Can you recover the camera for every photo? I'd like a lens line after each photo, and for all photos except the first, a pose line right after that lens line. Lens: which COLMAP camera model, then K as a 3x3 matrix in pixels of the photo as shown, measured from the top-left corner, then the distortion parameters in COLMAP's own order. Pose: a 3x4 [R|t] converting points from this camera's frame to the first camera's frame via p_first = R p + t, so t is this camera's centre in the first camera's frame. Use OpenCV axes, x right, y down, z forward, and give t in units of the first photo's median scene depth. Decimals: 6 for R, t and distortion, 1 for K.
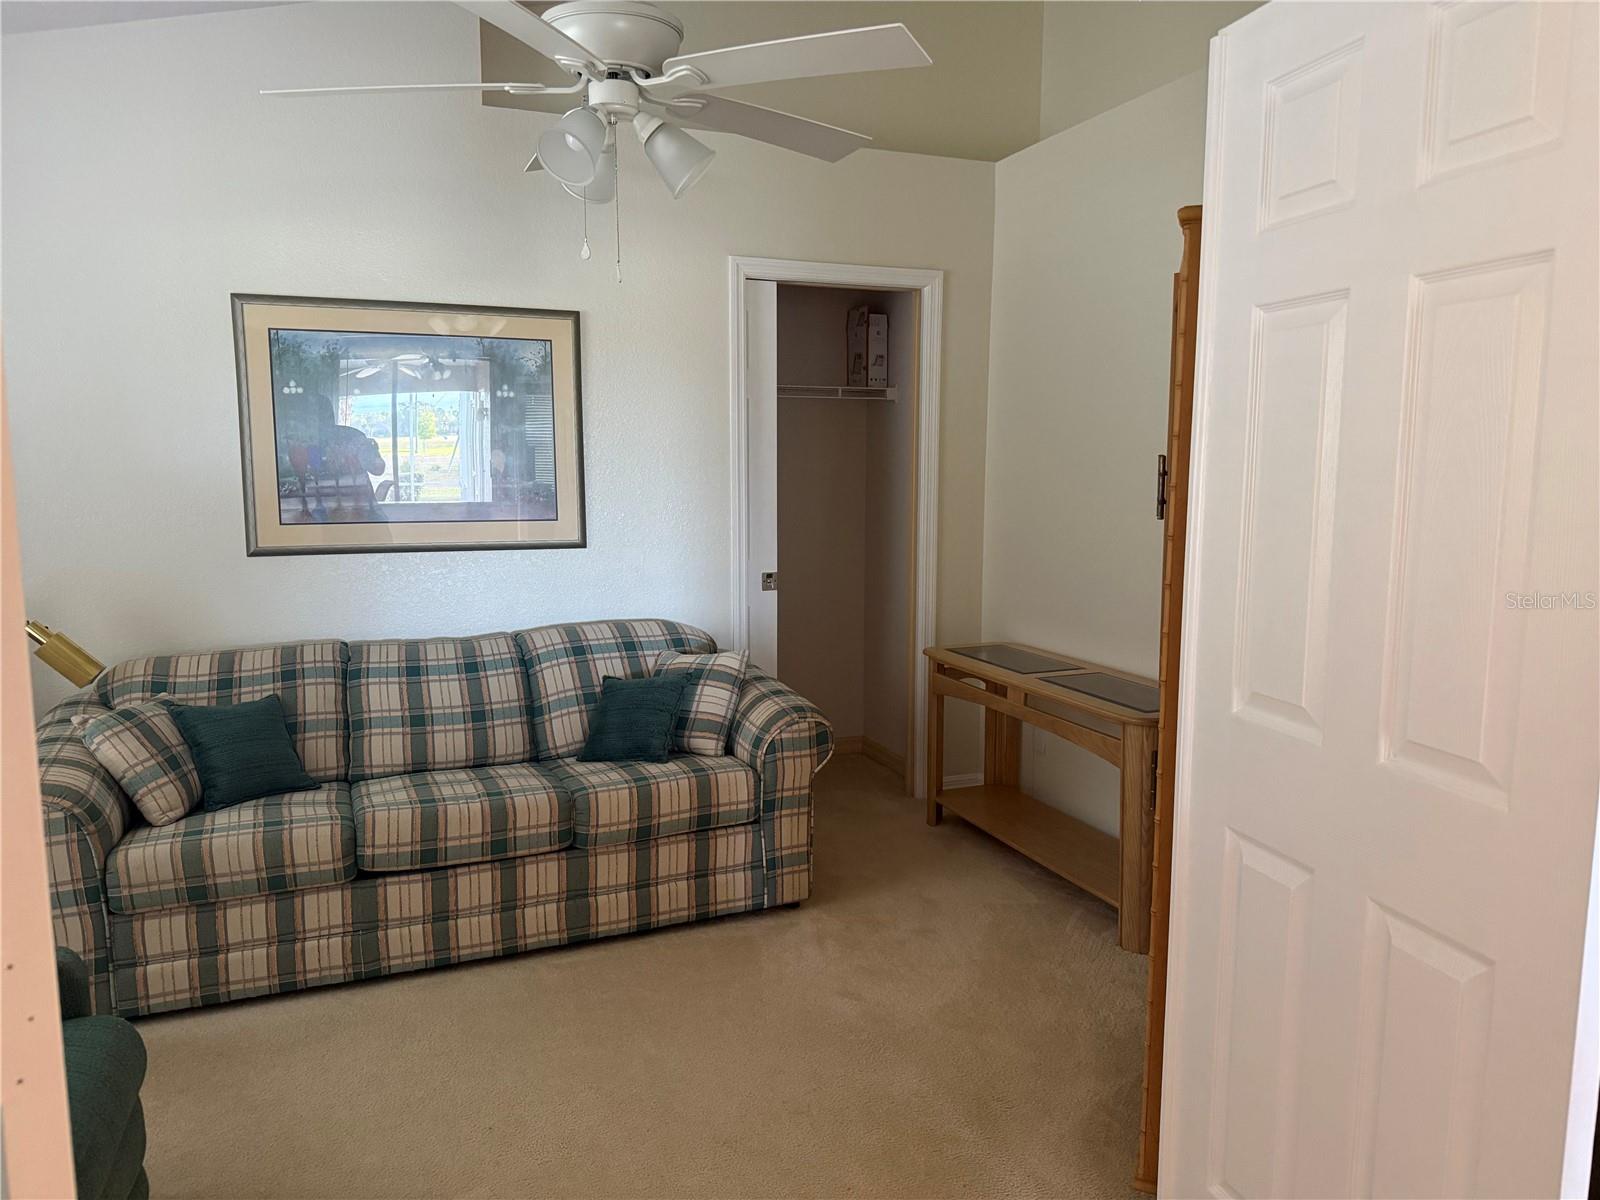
lens RADIAL K [[1119.3, 0, 808.9], [0, 1119.3, 587.7], [0, 0, 1]] dist [0.057403, -0.072517]
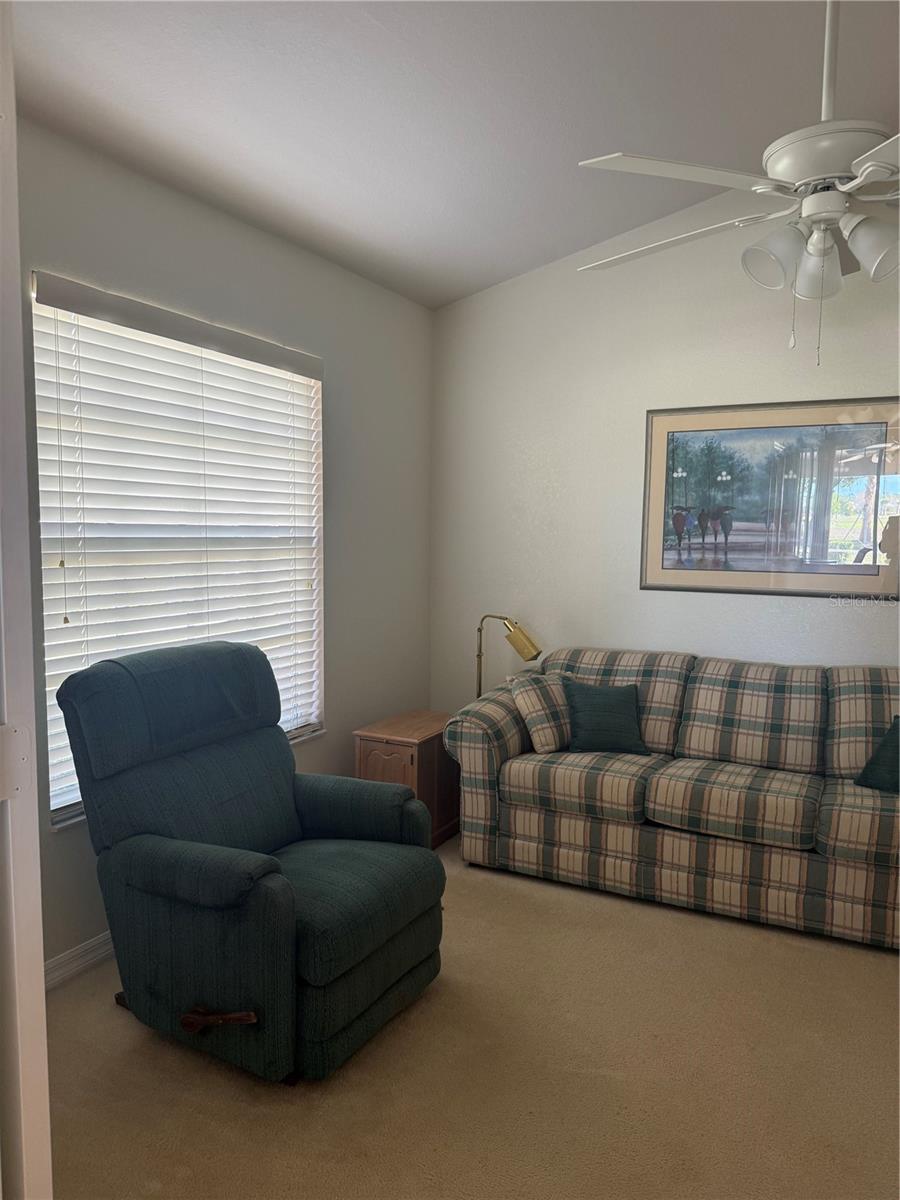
lens RADIAL K [[839.5, 0, 444.7], [0, 839.5, 594.9], [0, 0, 1]] dist [0.057403, -0.072517]
pose [[0.660585, 0.071137, -0.747374, 0.175620], [-0.101786, 0.994795, 0.004721, 0.000313], [0.743819, 0.072954, 0.664387, 0.106902]]
